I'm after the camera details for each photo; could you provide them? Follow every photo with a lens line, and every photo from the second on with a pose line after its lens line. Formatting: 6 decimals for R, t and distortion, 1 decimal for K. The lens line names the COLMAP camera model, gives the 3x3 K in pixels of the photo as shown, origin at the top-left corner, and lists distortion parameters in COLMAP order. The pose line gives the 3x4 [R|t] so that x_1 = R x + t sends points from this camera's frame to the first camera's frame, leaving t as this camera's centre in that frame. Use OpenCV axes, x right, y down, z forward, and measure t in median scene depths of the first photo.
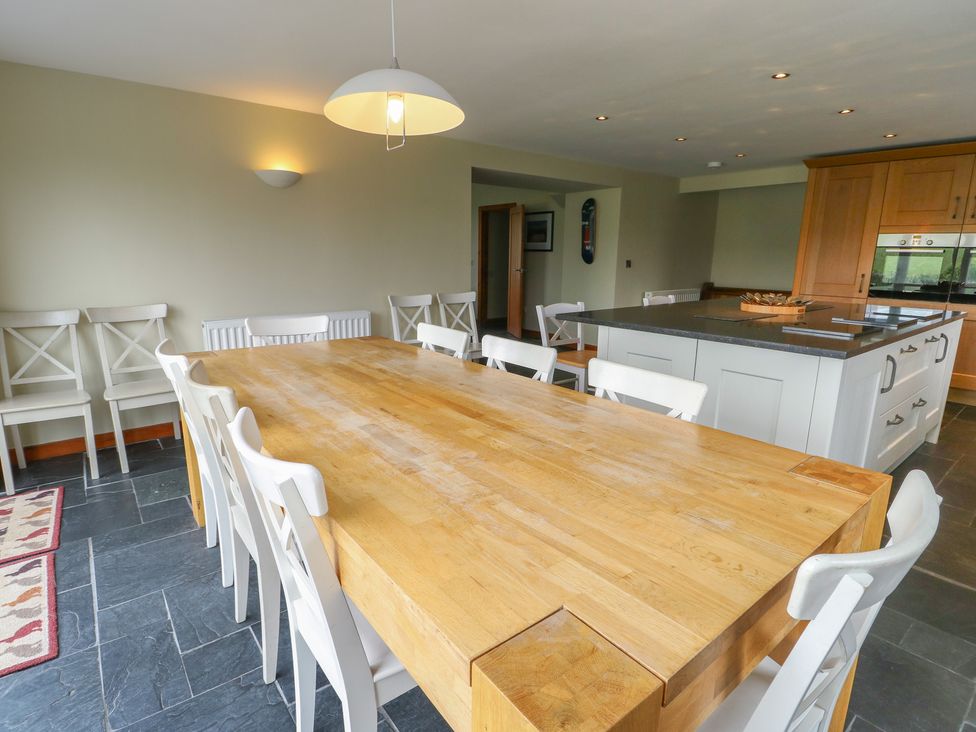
lens RADIAL K [[514.1, 0, 486.6], [0, 514.1, 369.4], [0, 0, 1]] dist [-0.011082, -0.005609]
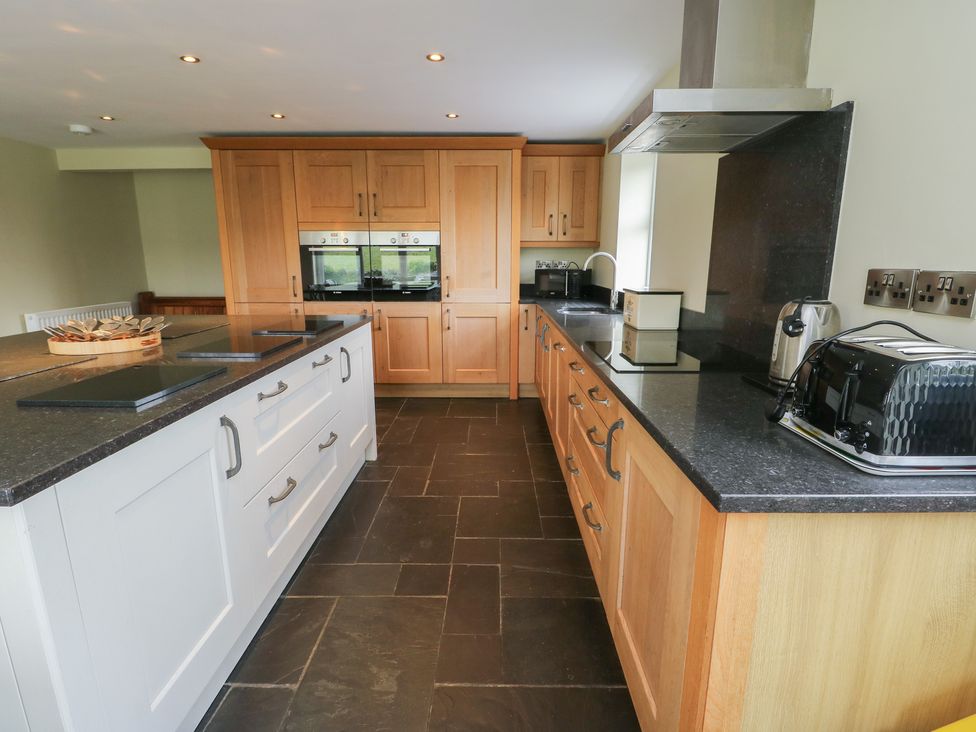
lens RADIAL K [[514.1, 0, 494.4], [0, 514.1, 373.5], [0, 0, 1]] dist [-0.011082, -0.005609]
pose [[0.630450, -0.178221, 0.755493, 0.238410], [0.174028, 0.980962, 0.086185, -0.033613], [-0.756470, 0.077141, 0.649463, 0.154606]]
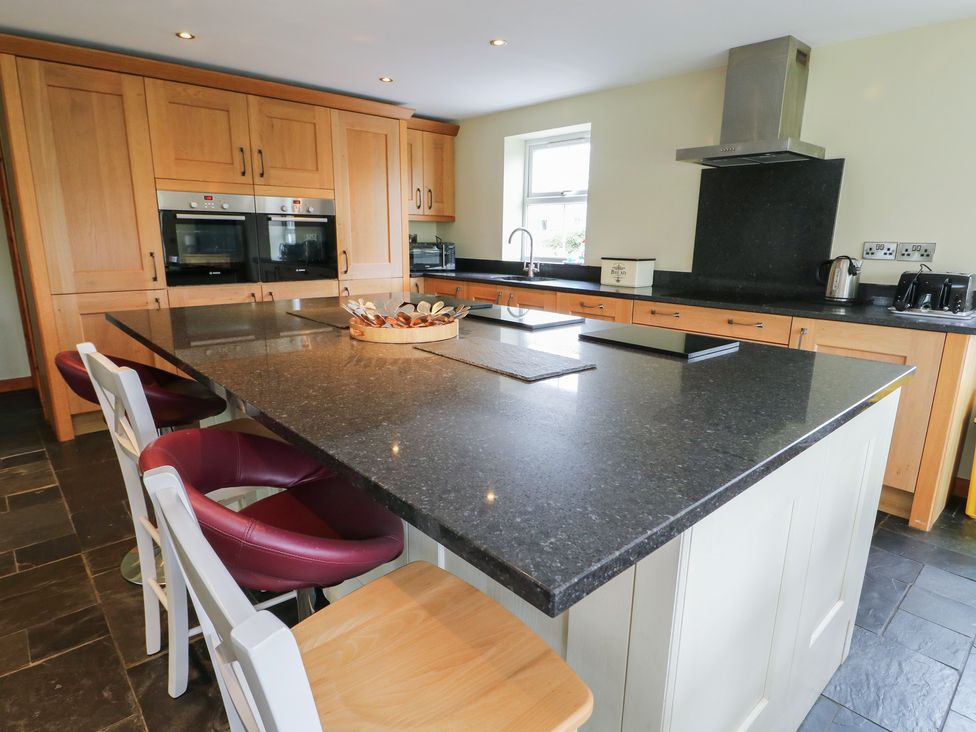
lens RADIAL K [[575.5, 0, 492.6], [0, 575.5, 370.2], [0, 0, 1]] dist [-0.019176, -0.002575]
pose [[-0.074659, -0.237789, 0.968443, -0.027021], [0.203181, 0.947155, 0.248225, -0.130703], [-0.976291, 0.215301, -0.022399, 0.597335]]
